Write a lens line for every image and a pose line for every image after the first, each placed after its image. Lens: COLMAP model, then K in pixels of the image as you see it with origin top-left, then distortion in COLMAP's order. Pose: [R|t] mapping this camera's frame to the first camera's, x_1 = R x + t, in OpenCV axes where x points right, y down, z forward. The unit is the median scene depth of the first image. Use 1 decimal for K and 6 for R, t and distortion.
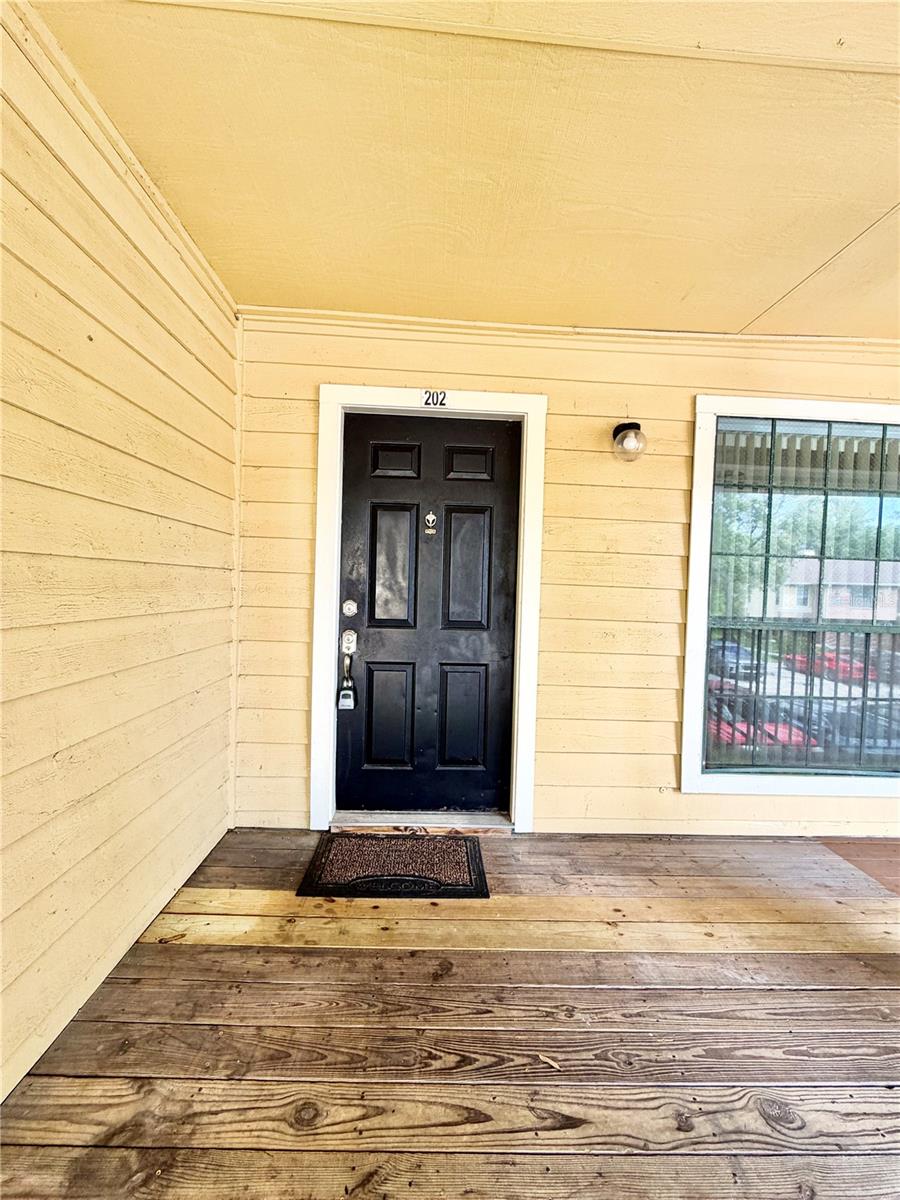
lens RADIAL K [[477.4, 0, 450.8], [0, 477.4, 596.7], [0, 0, 1]] dist [-0.001055, -0.001017]
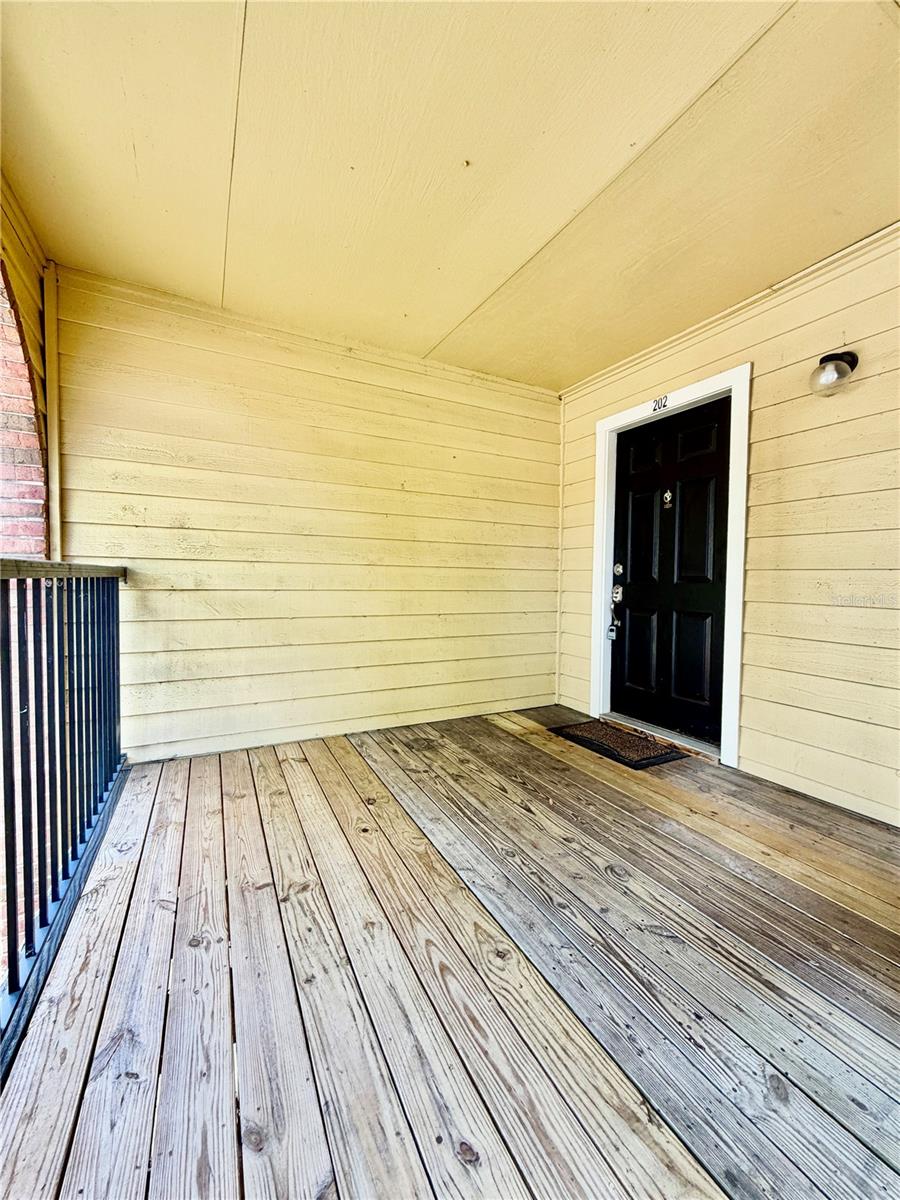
lens RADIAL K [[477.4, 0, 450.8], [0, 477.4, 596.7], [0, 0, 1]] dist [-0.001055, -0.001017]
pose [[0.428050, 0.005637, -0.903737, 1.108148], [-0.020274, 0.999789, -0.003366, 0.154495], [0.903528, 0.019764, 0.428074, -0.073561]]
